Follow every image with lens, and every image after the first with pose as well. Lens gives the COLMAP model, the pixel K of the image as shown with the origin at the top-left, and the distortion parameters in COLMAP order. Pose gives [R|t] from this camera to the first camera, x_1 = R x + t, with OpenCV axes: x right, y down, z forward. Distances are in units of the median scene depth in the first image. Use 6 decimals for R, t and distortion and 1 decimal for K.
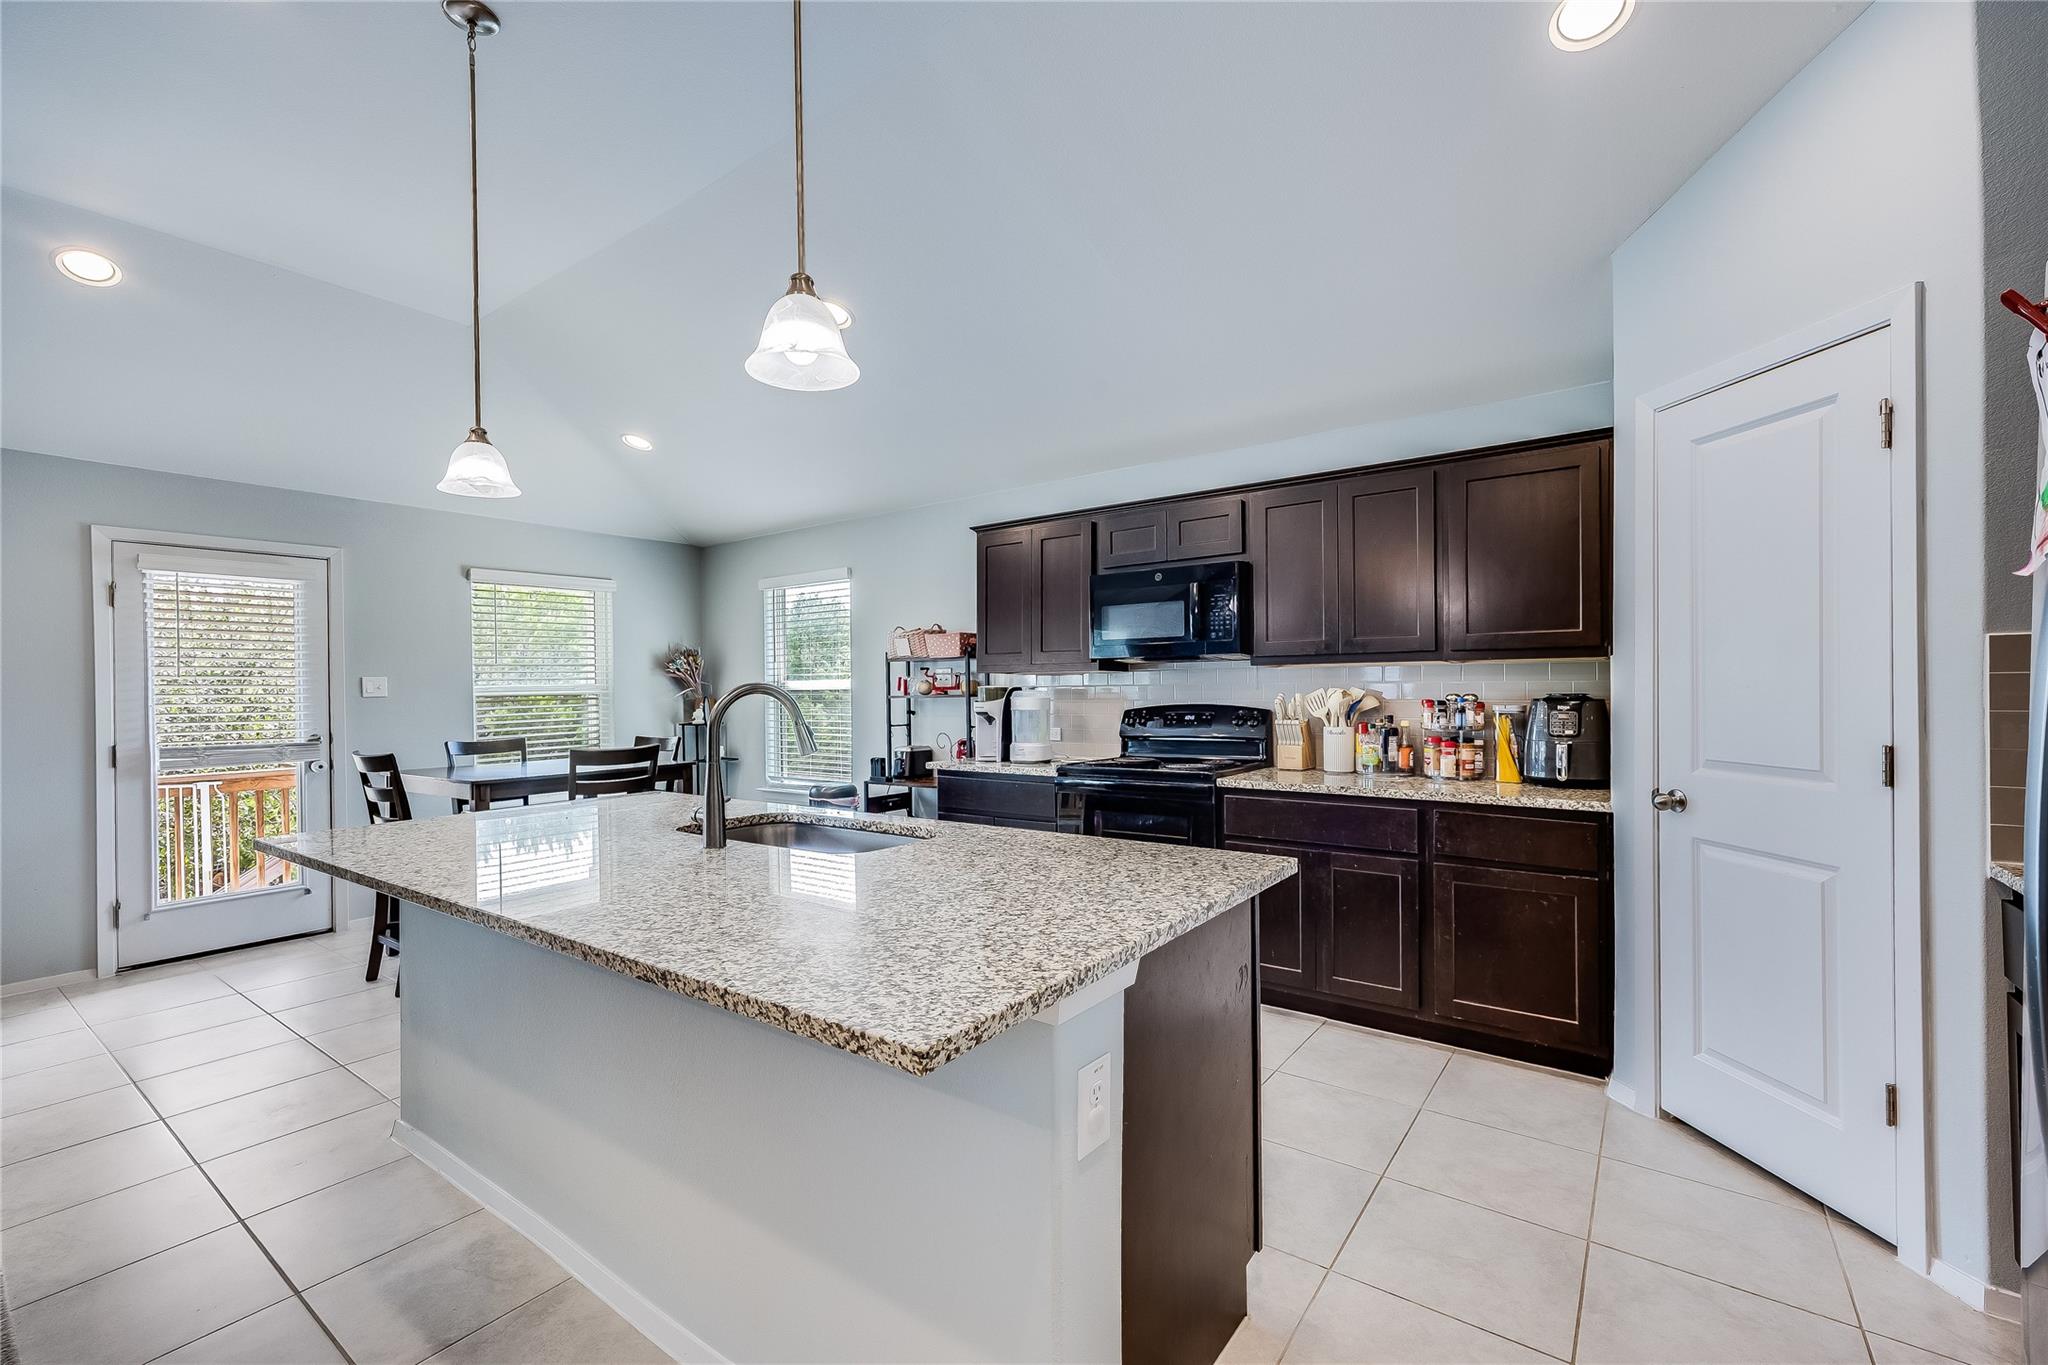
lens RADIAL K [[859.7, 0, 1029.7], [0, 859.7, 690.0], [0, 0, 1]] dist [-0.000608, -0.000169]
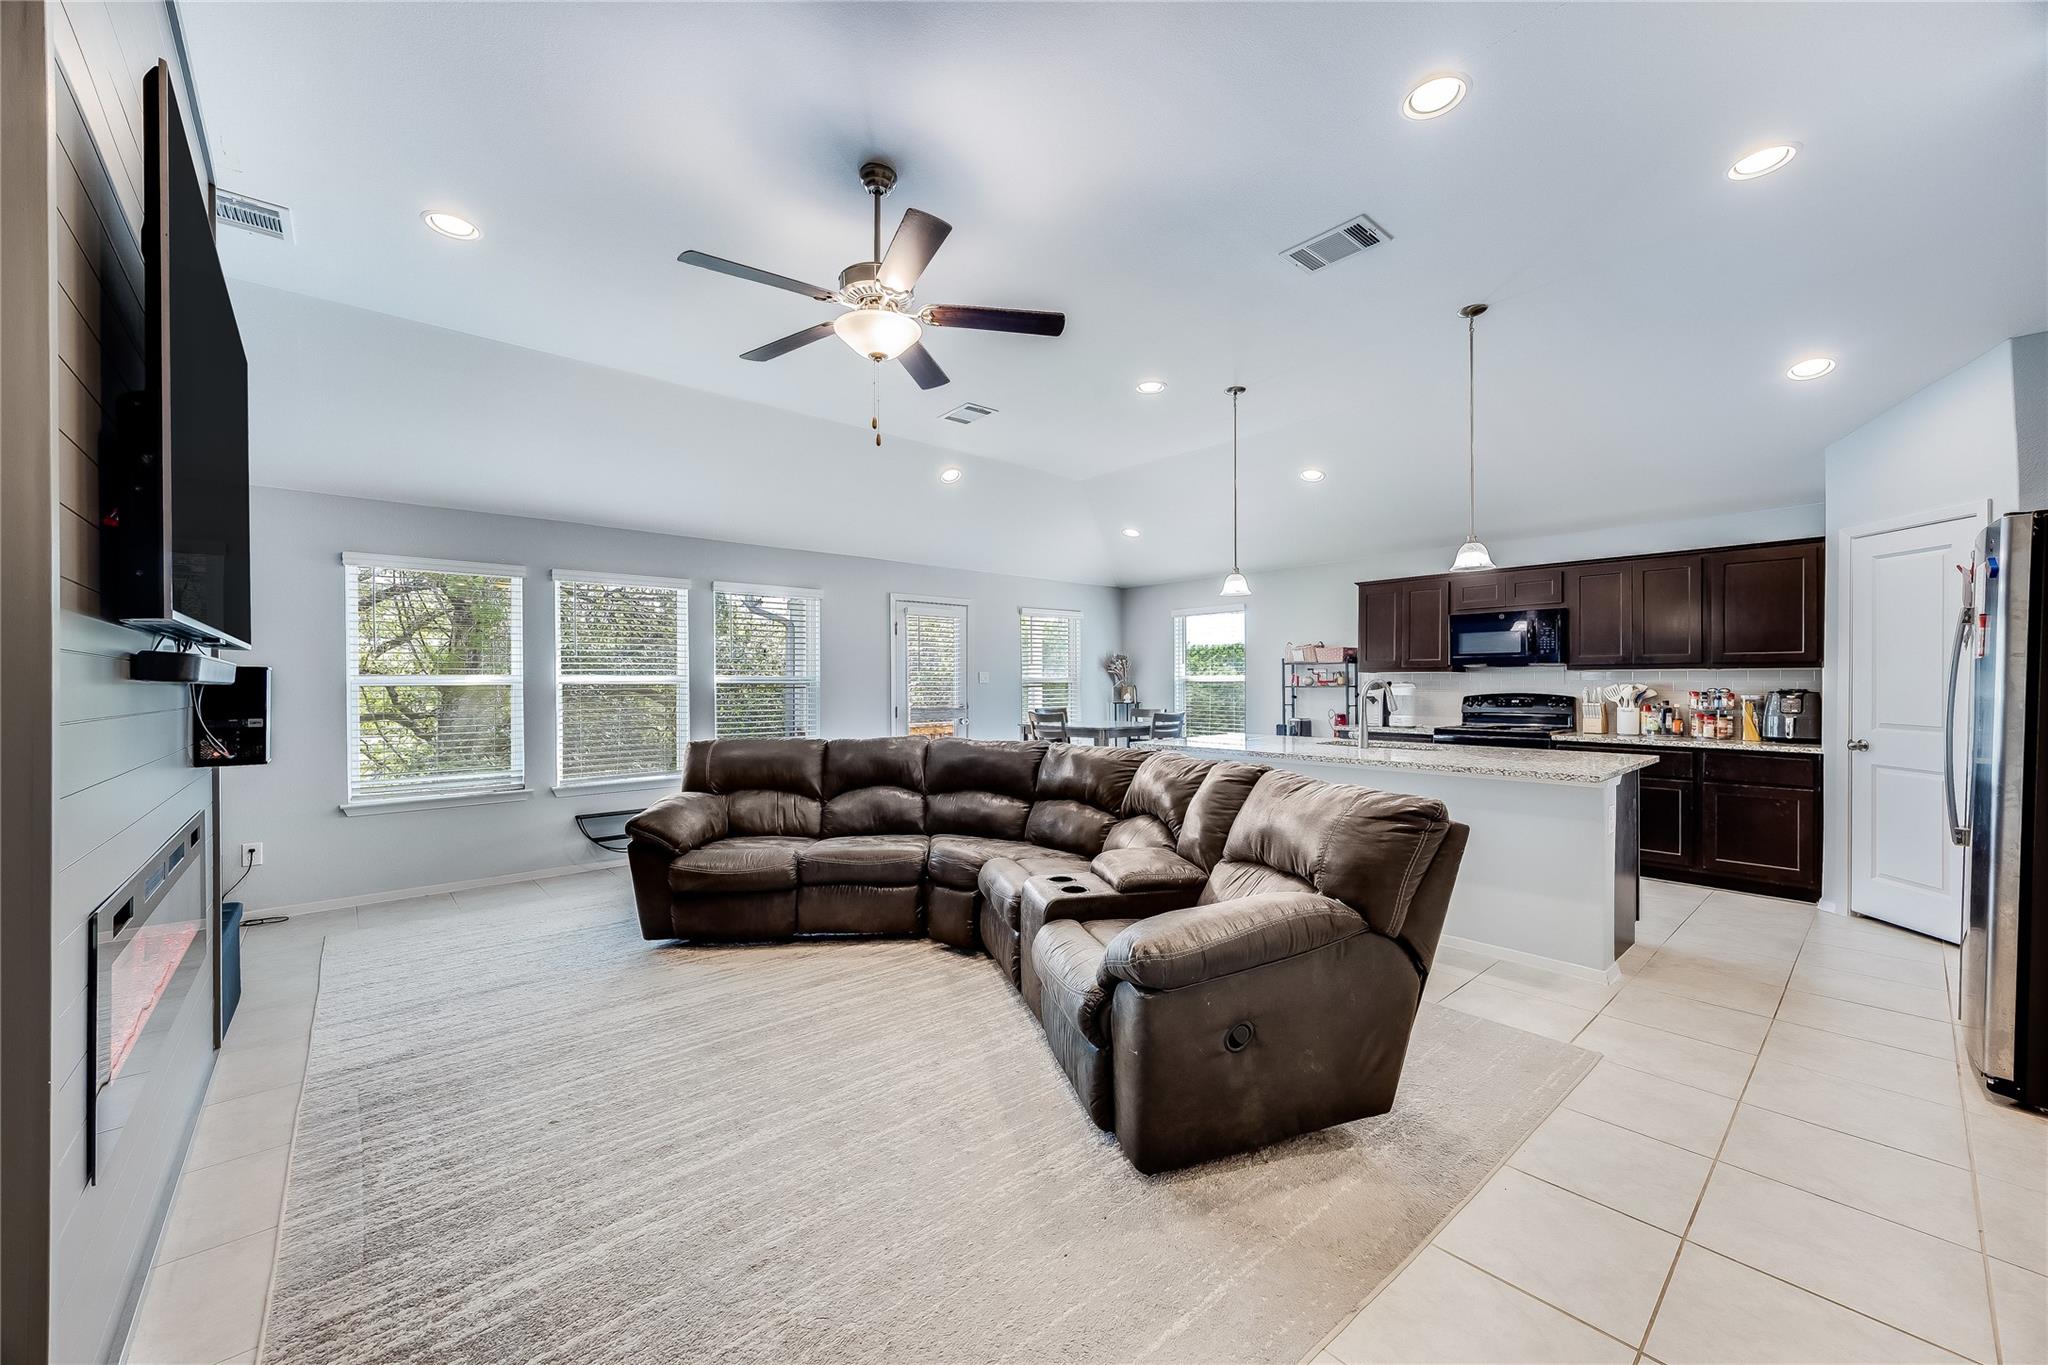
lens RADIAL K [[777.9, 0, 1027.5], [0, 777.9, 678.6], [0, 0, 1]] dist [0.004027, -0.000875]
pose [[0.977228, 0.009191, -0.211993, -0.428528], [-0.010378, 0.999936, -0.004485, 0.005618], [0.211938, 0.006583, 0.977261, -0.674057]]
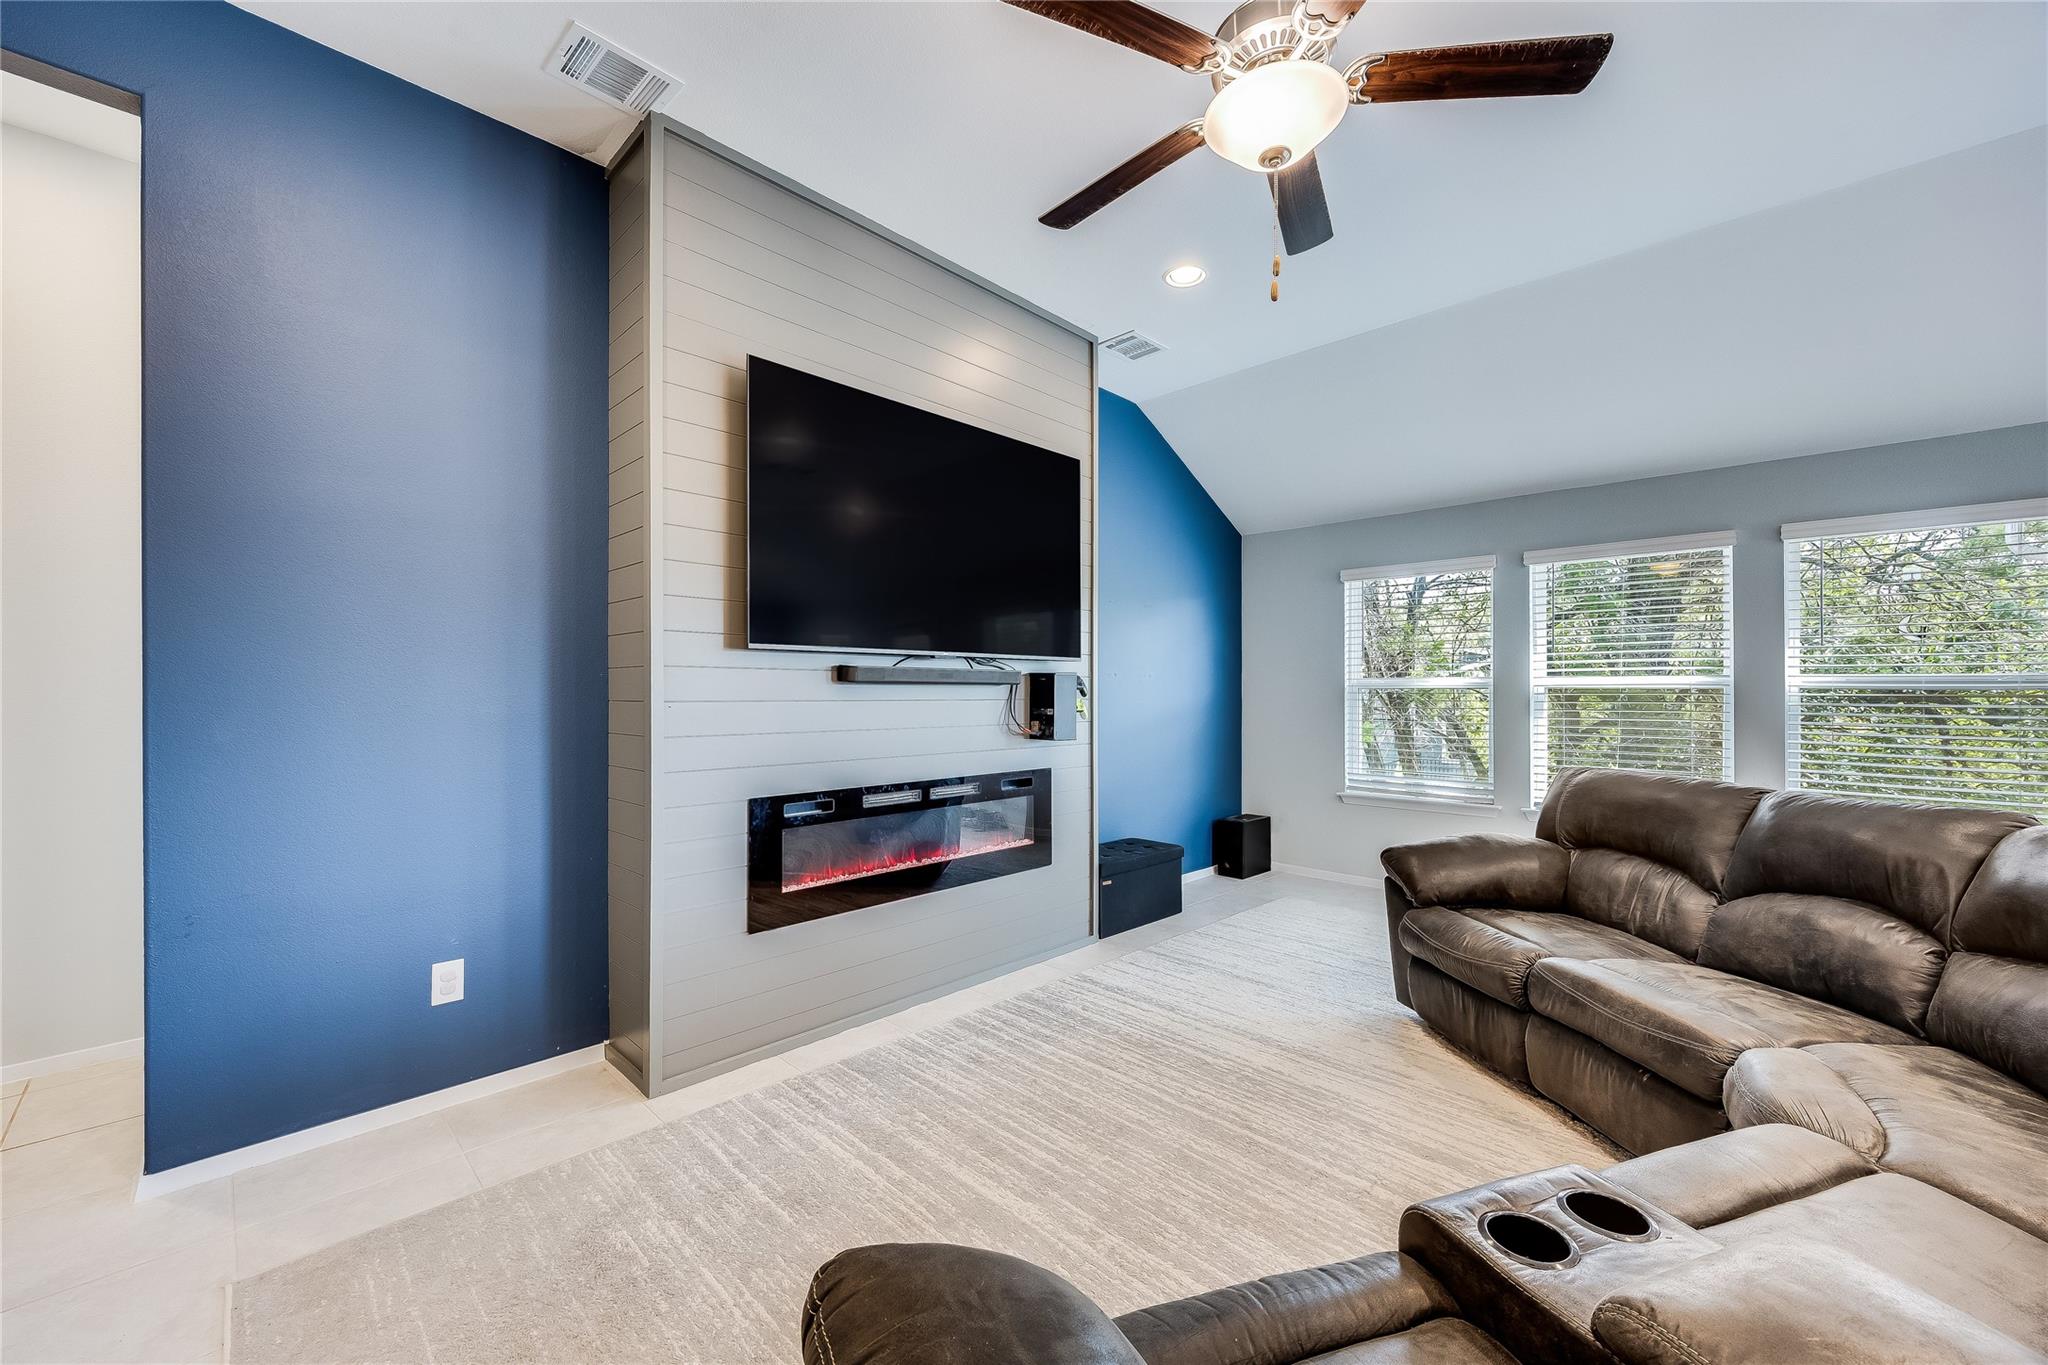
lens RADIAL K [[800.8, 0, 1021.9], [0, 800.8, 686.9], [0, 0, 1]] dist [-0.001518, 0.000269]
pose [[-0.142208, 0.010681, -0.989779, -0.243517], [-0.002984, 0.999933, 0.011219, 0.005854], [0.989832, 0.004549, -0.142167, -0.095273]]
